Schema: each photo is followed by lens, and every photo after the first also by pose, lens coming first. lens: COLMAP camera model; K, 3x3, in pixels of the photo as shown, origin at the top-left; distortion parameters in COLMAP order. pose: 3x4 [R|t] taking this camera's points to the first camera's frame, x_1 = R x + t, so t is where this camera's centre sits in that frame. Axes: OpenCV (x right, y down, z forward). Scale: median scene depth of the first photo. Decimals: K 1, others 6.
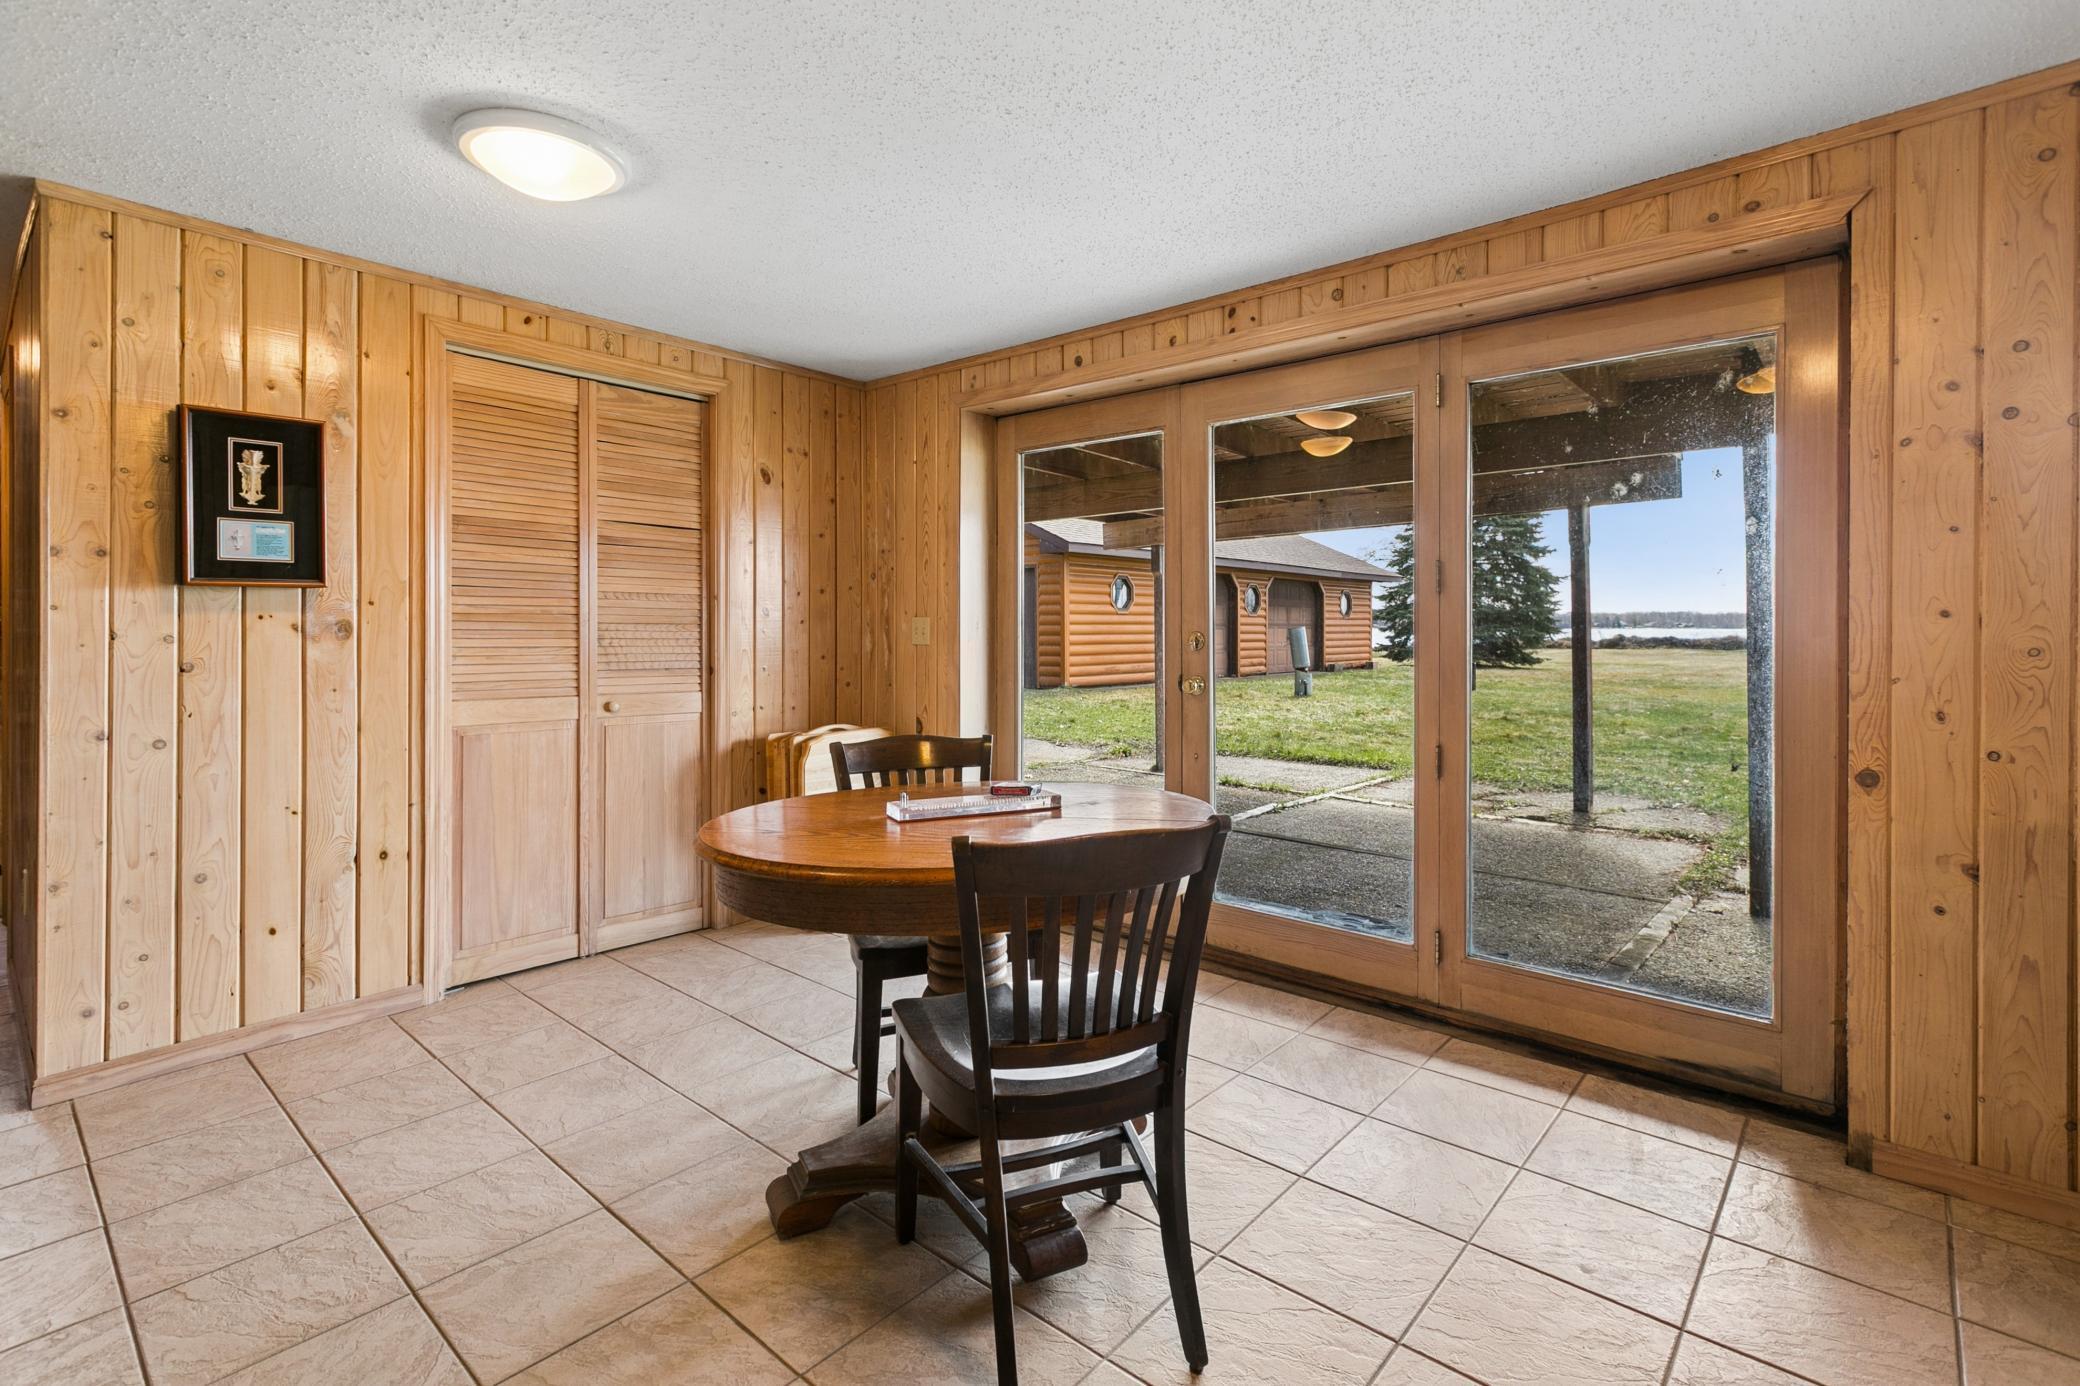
lens RADIAL K [[955.5, 0, 1007.3], [0, 955.5, 635.1], [0, 0, 1]] dist [0.001399, -0.002571]
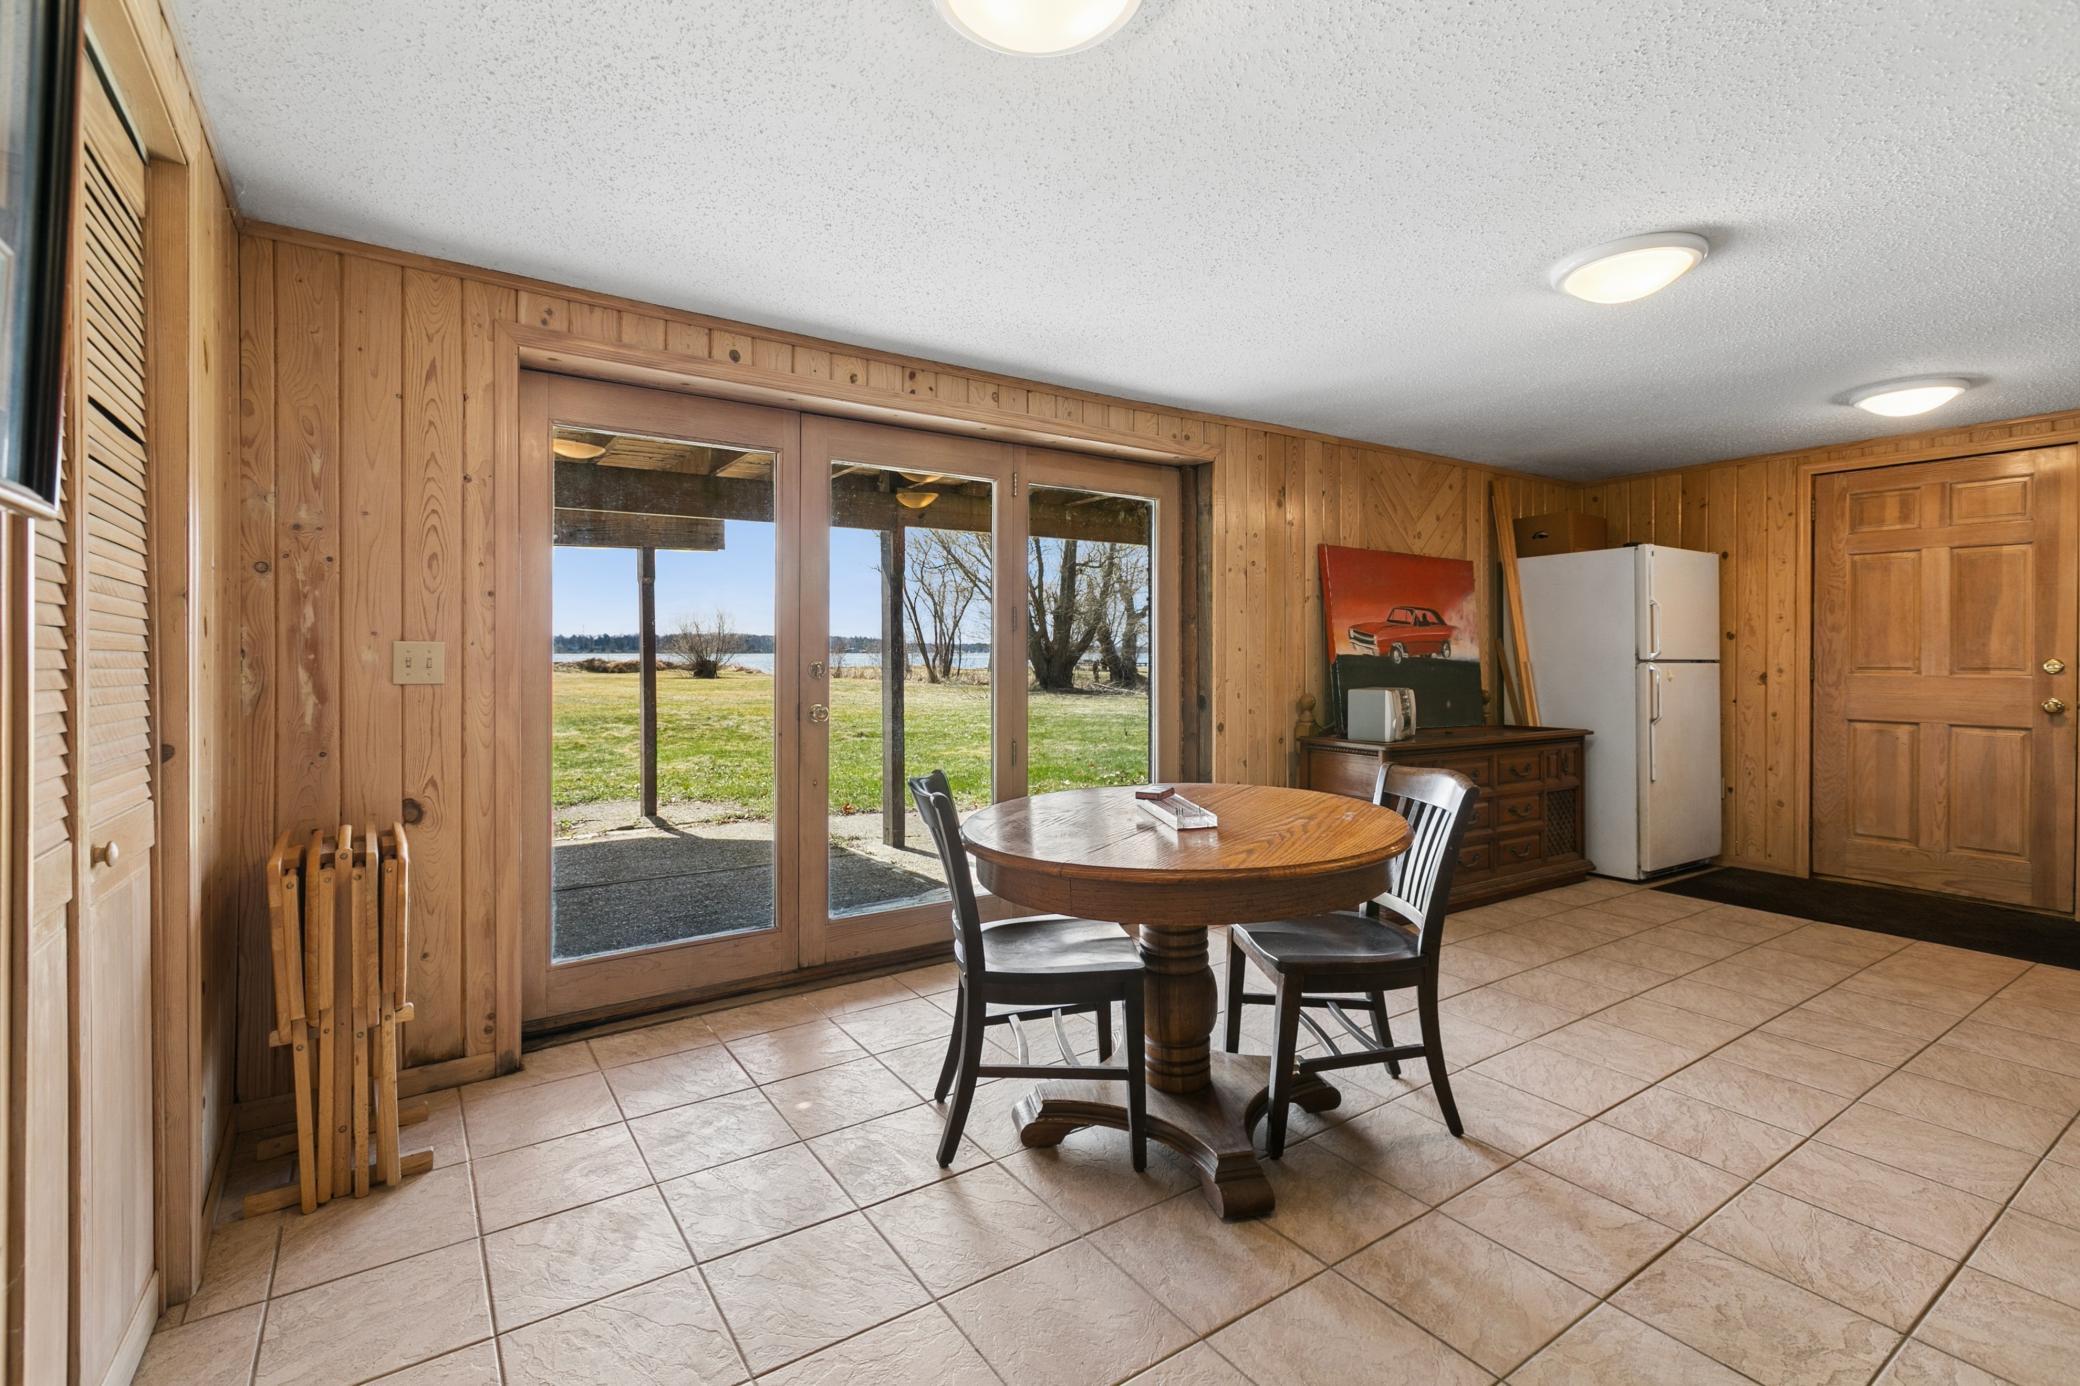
lens RADIAL K [[955.5, 0, 1024.6], [0, 955.5, 651.6], [0, 0, 1]] dist [0.001399, -0.002571]
pose [[0.245349, -0.000456, 0.969435, -0.872426], [0.007320, 0.999972, -0.001382, -0.011139], [-0.969407, 0.007435, 0.245346, 0.636096]]
